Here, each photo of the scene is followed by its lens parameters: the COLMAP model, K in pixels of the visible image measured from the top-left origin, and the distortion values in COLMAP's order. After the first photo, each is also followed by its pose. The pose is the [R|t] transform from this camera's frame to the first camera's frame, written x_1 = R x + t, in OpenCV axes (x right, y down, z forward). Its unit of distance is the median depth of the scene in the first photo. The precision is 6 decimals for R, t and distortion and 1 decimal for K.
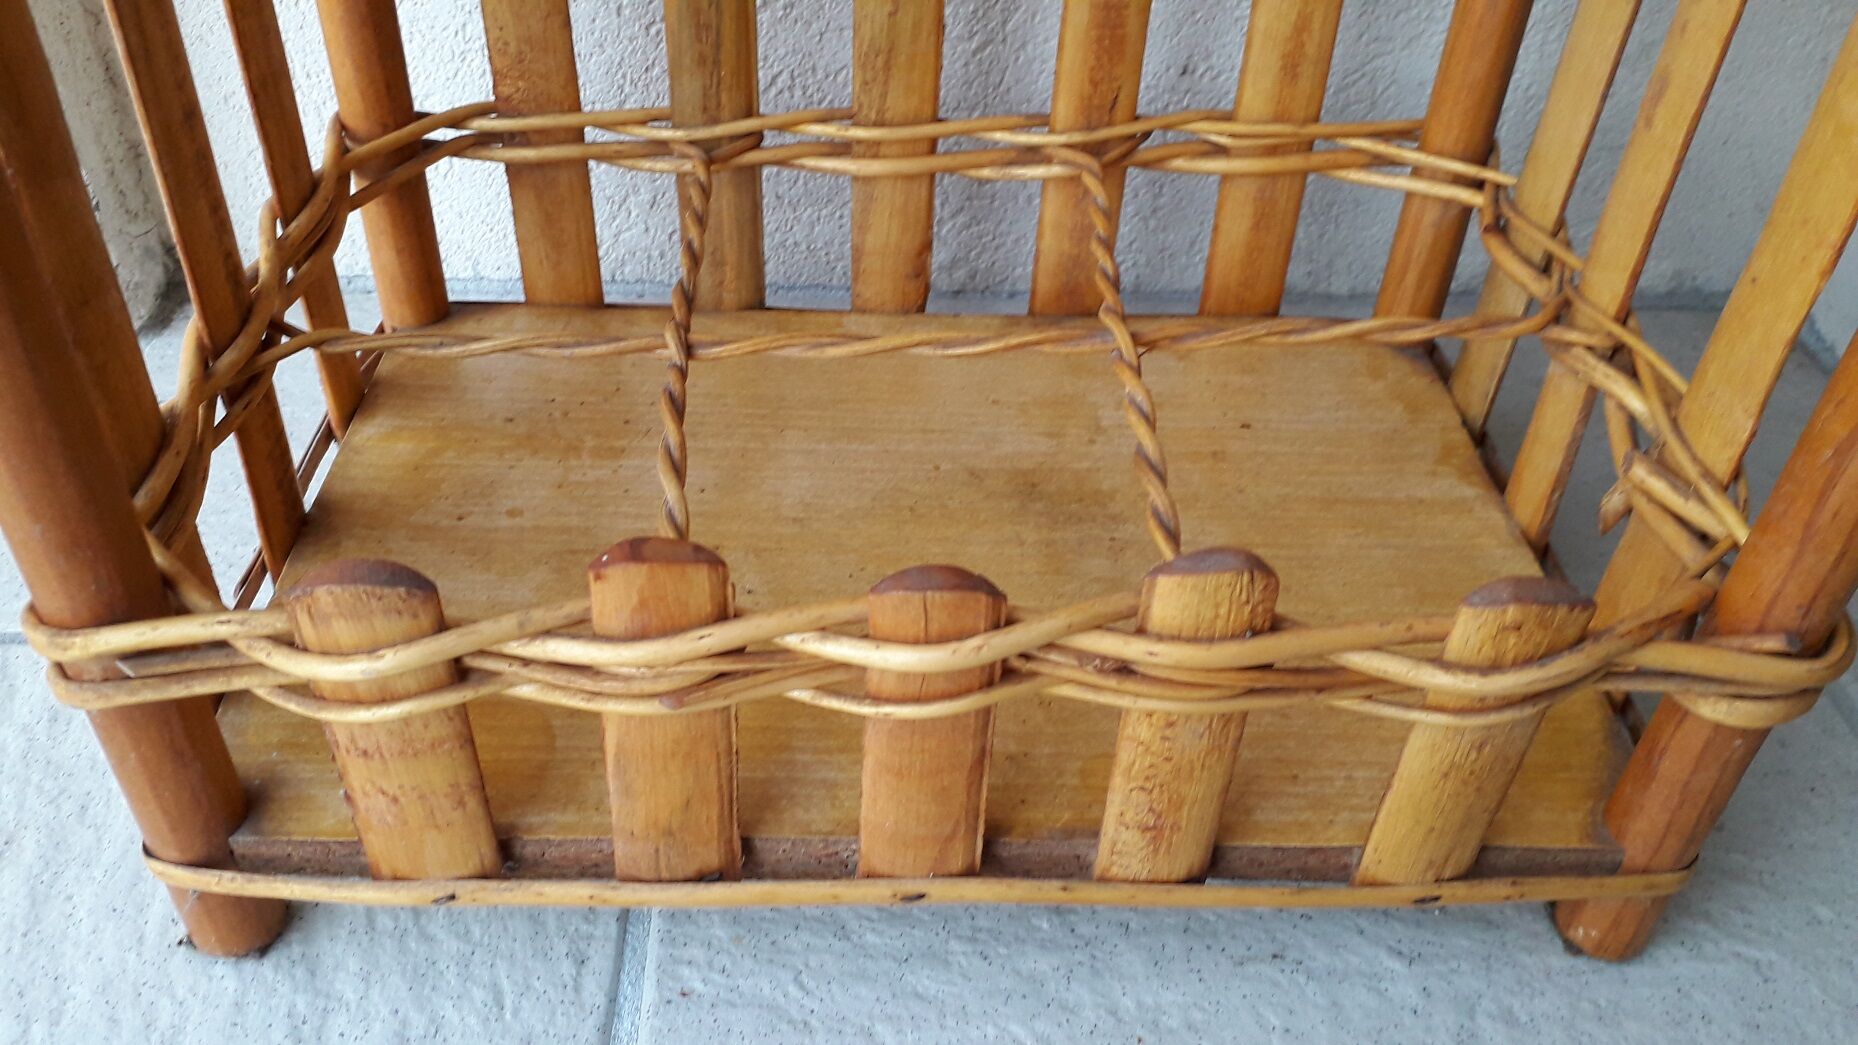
lens RADIAL K [[1549.5, 0, 929.0], [0, 1549.5, 522.5], [0, 0, 1]] dist [0.048073, 0.002490]
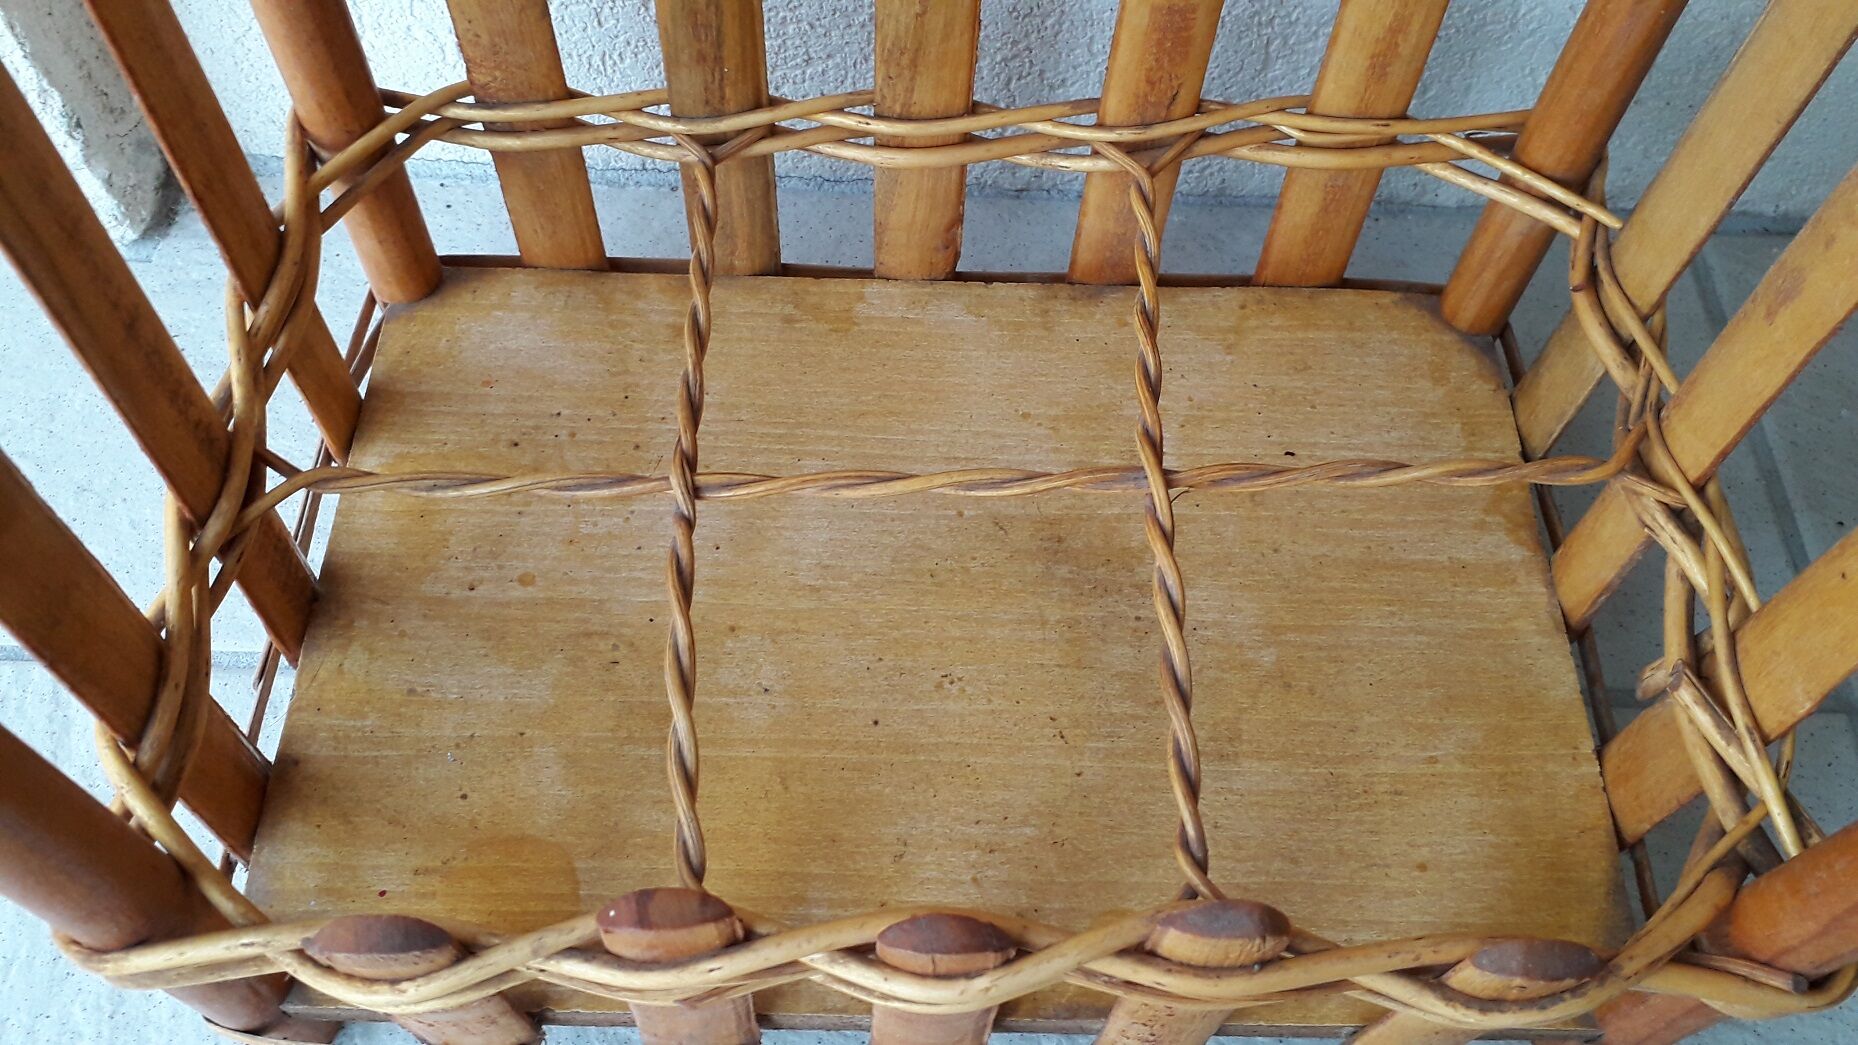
lens RADIAL K [[1529.2, 0, 929.0], [0, 1529.2, 522.5], [0, 0, 1]] dist [0.050537, -0.067007]
pose [[0.999512, 0.023043, -0.021081, 0.005700], [-0.014349, 0.938357, 0.345370, -0.352588], [0.027740, -0.344899, 0.938230, 0.107255]]
